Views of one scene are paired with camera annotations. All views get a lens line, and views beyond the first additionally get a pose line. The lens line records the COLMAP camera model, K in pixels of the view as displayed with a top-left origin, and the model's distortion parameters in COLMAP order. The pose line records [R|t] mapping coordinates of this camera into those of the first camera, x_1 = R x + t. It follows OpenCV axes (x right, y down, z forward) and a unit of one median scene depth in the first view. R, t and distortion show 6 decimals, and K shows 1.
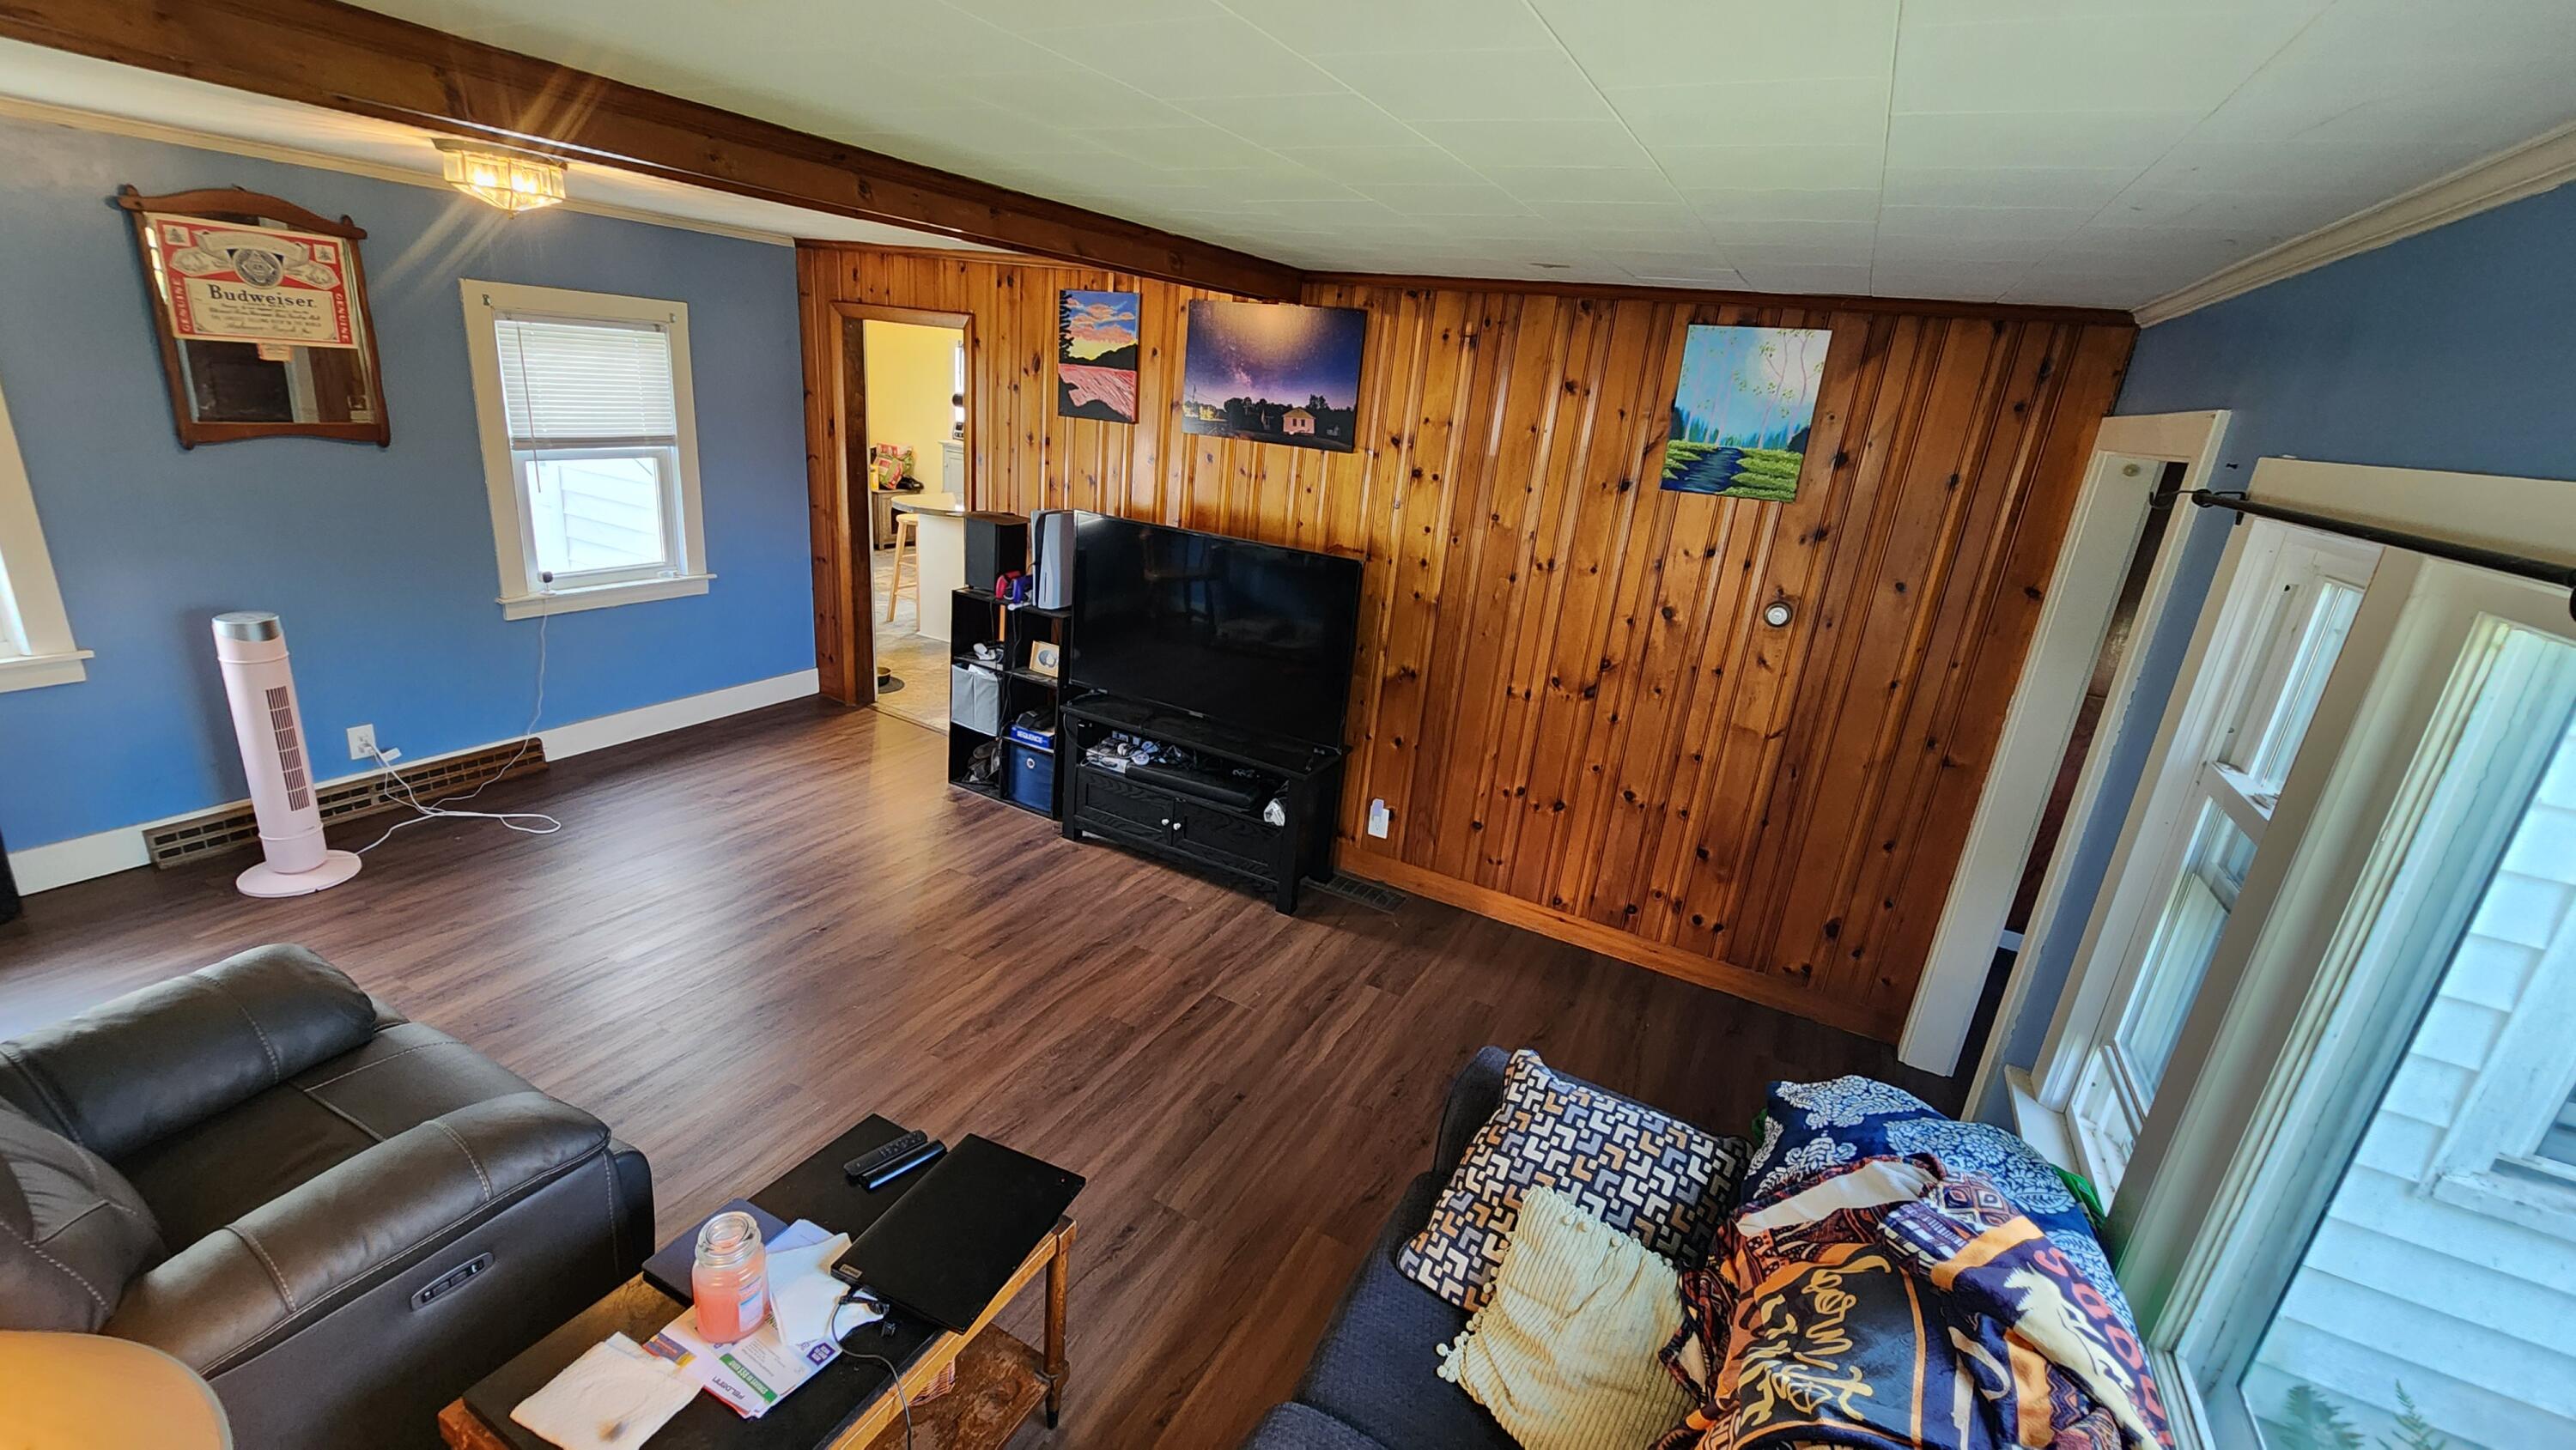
lens RADIAL K [[1038.2, 0, 1282.9], [0, 1038.2, 711.1], [0, 0, 1]] dist [0.001014, -0.004249]
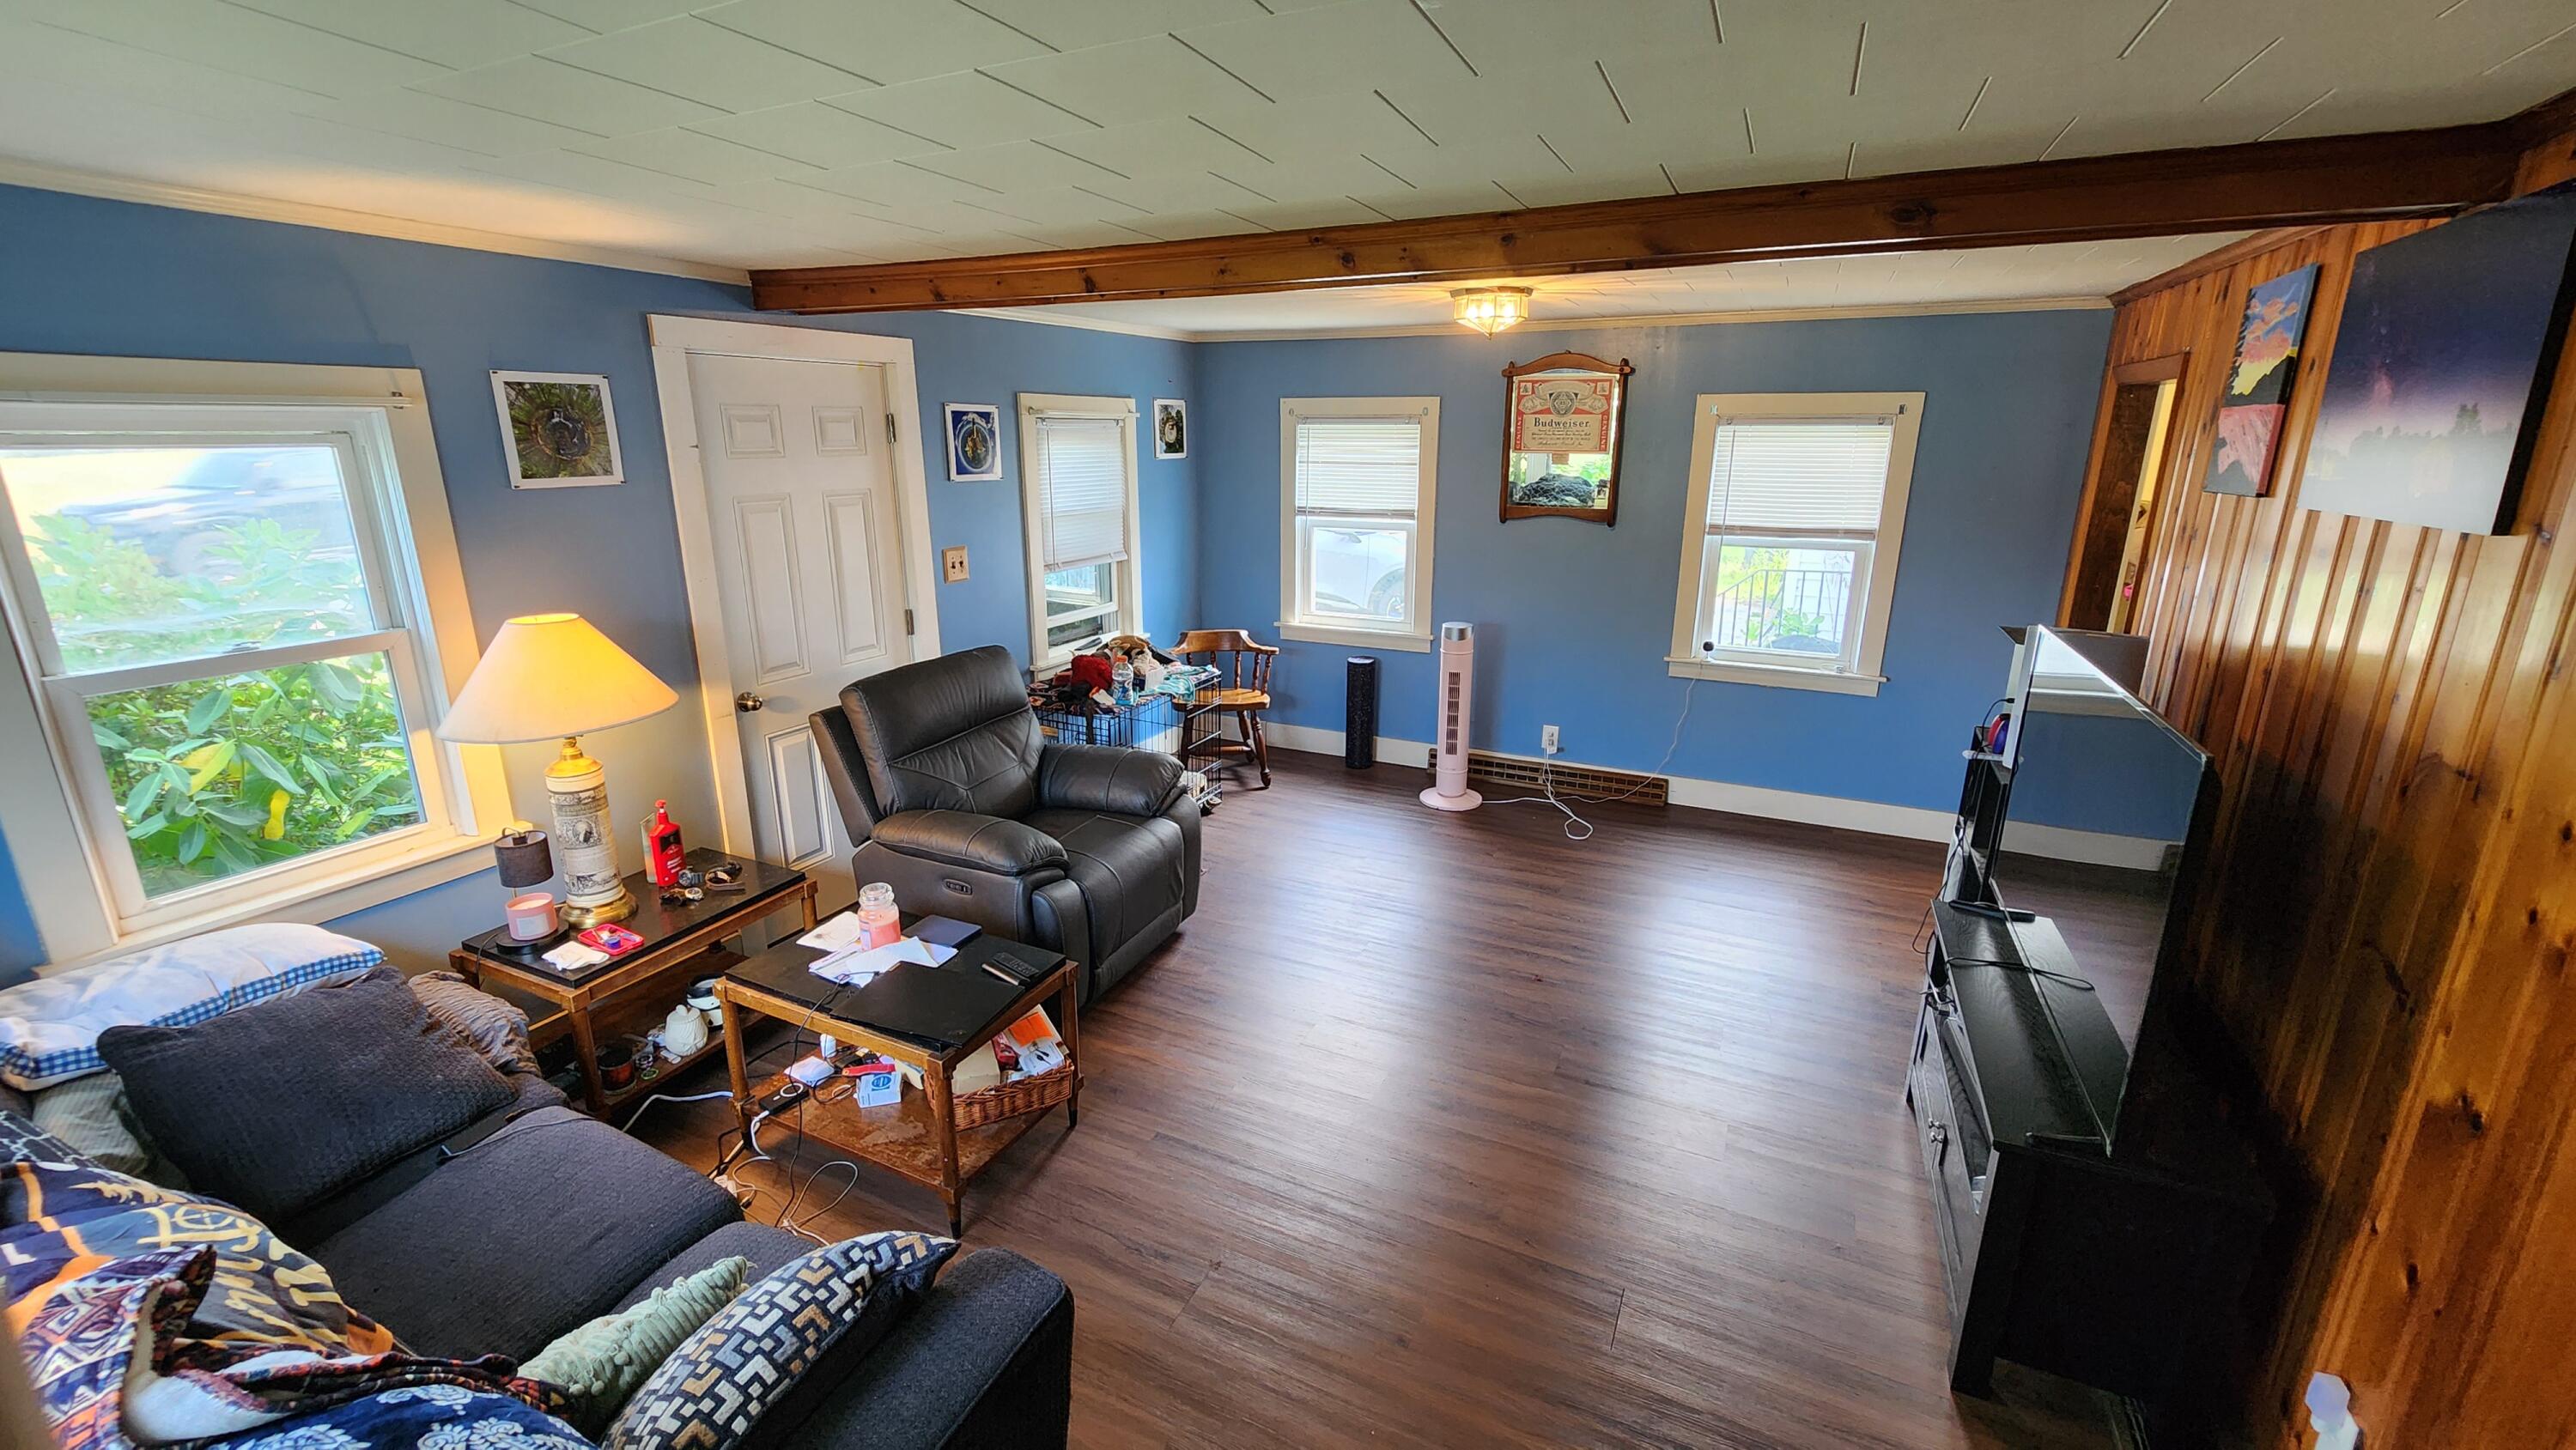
lens RADIAL K [[1038.2, 0, 1282.9], [0, 1038.2, 711.1], [0, 0, 1]] dist [0.001014, -0.004249]
pose [[0.036911, 0.167081, -0.985252, 0.414287], [-0.306178, 0.940399, 0.148004, -0.090936], [0.951258, 0.296200, 0.085867, 0.496901]]
